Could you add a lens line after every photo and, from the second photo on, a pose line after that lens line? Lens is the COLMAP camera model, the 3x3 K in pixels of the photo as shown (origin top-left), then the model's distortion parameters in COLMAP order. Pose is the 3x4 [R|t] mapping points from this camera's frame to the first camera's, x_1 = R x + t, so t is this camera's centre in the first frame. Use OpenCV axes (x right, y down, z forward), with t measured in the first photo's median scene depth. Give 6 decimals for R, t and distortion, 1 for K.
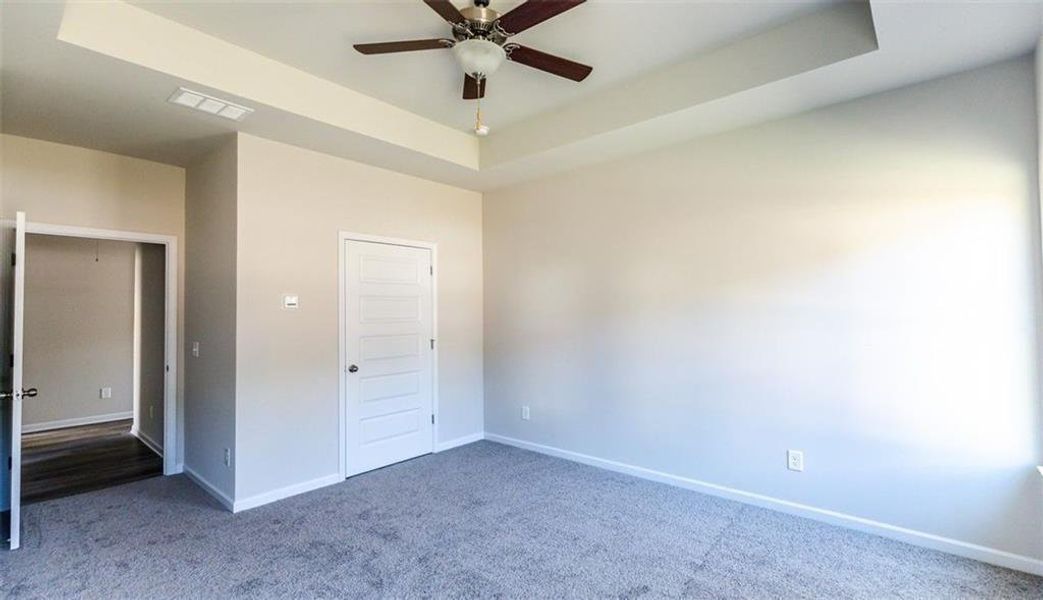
lens RADIAL K [[469.4, 0, 521.5], [0, 469.4, 300.0], [0, 0, 1]] dist [0.001132, 0.000142]
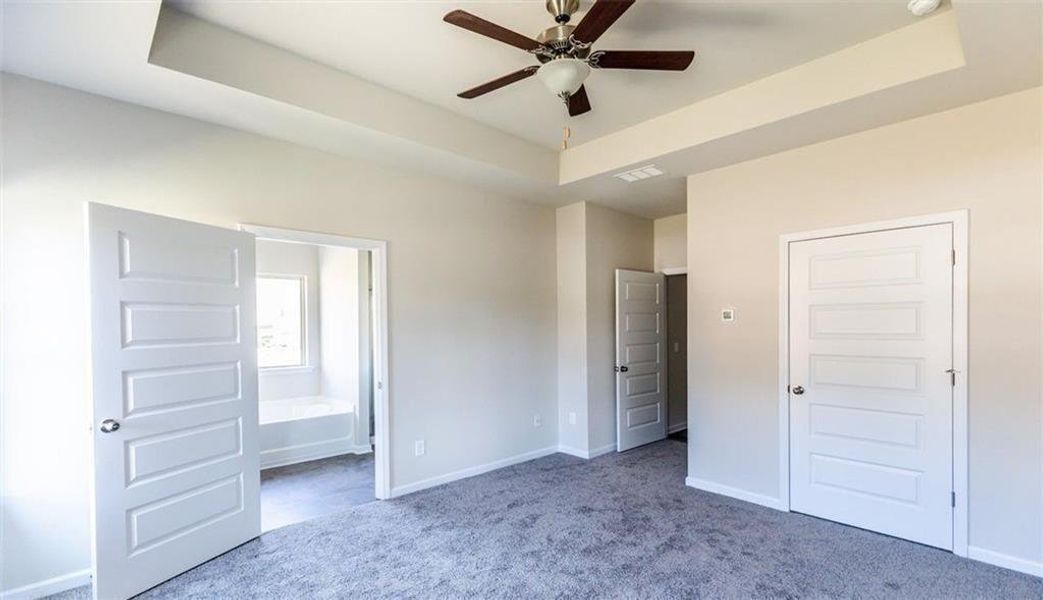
lens RADIAL K [[459.6, 0, 523.6], [0, 459.6, 330.9], [0, 0, 1]] dist [0.000127, 0.000031]
pose [[-0.100641, 0.025375, -0.994599, 0.550454], [0.036258, 0.999104, 0.021821, -0.000362], [0.994262, -0.033866, -0.101471, 0.605600]]
